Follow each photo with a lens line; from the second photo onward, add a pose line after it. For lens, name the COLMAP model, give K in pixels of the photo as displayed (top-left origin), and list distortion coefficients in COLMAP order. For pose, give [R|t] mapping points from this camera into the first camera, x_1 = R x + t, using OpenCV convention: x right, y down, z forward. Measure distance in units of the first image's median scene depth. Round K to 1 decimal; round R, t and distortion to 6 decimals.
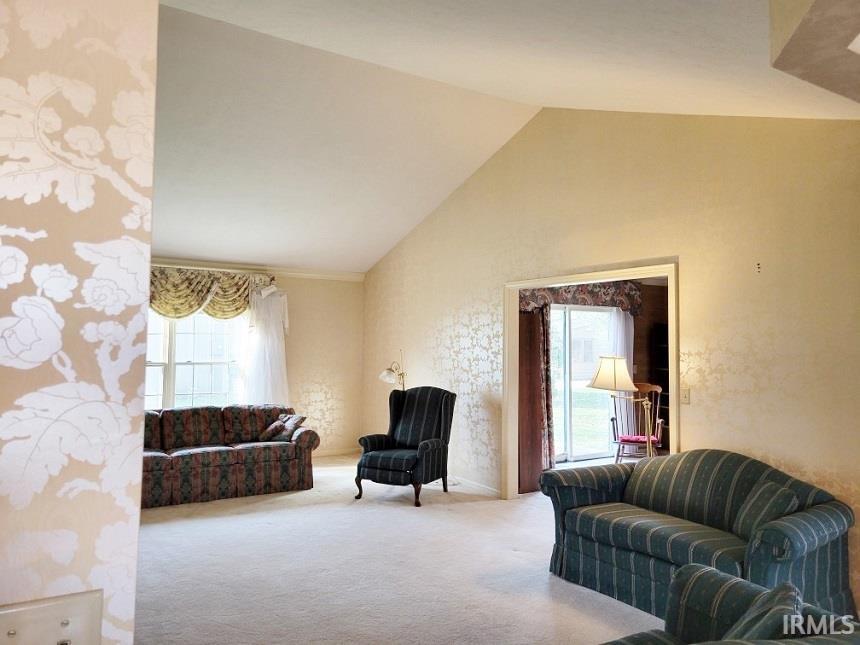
lens RADIAL K [[640.1, 0, 427.2], [0, 640.1, 324.0], [0, 0, 1]] dist [0.048967, -0.030588]
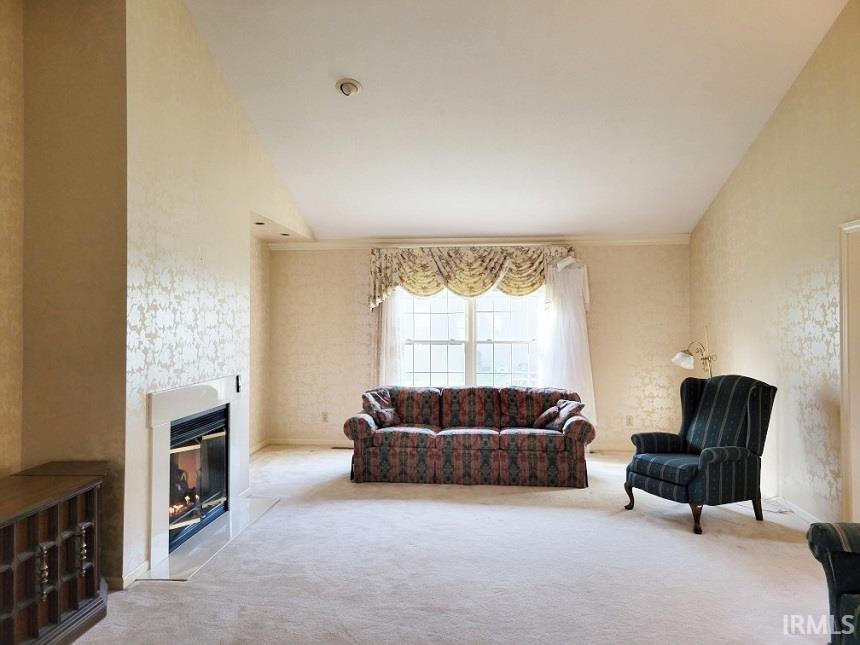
lens RADIAL K [[640.1, 0, 427.9], [0, 640.1, 318.8], [0, 0, 1]] dist [0.048967, -0.030588]
pose [[0.791279, -0.016874, -0.611222, 0.184461], [0.033385, 0.999320, 0.015631, 0.007997], [0.610543, -0.032774, 0.791305, 0.190244]]
